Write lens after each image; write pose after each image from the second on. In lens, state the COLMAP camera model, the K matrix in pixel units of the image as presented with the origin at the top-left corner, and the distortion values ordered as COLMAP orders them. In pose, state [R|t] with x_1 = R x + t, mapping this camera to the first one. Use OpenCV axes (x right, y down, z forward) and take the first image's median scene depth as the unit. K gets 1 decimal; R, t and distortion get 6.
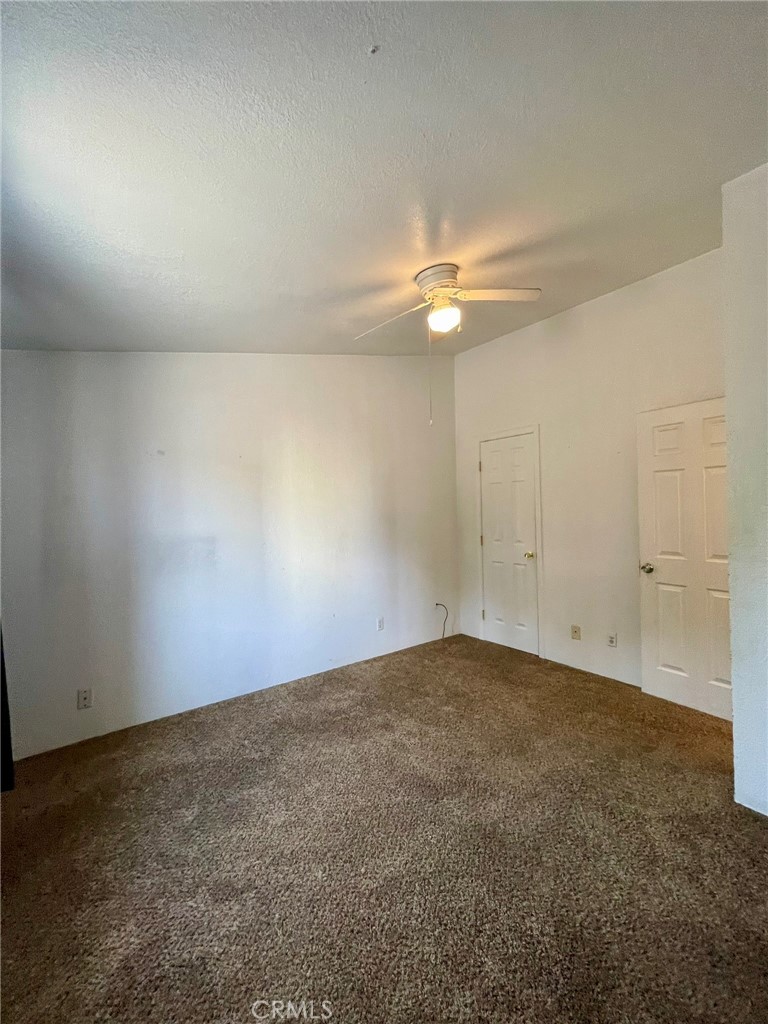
lens RADIAL K [[415.6, 0, 380.8], [0, 415.6, 510.5], [0, 0, 1]] dist [-0.002119, 0.000462]
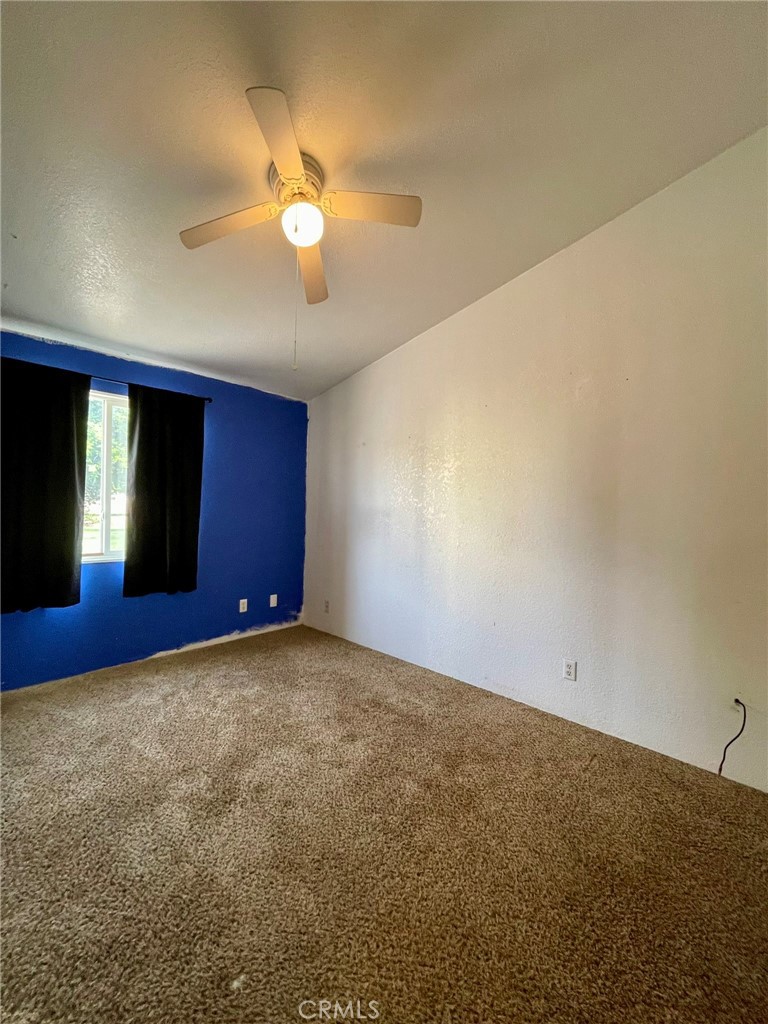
lens RADIAL K [[415.6, 0, 380.8], [0, 415.6, 510.5], [0, 0, 1]] dist [-0.002119, 0.000462]
pose [[0.148991, 0.032121, -0.988317, 0.773835], [-0.029139, 0.999181, 0.028081, 0.032192], [0.988409, 0.024615, 0.149805, 0.843658]]
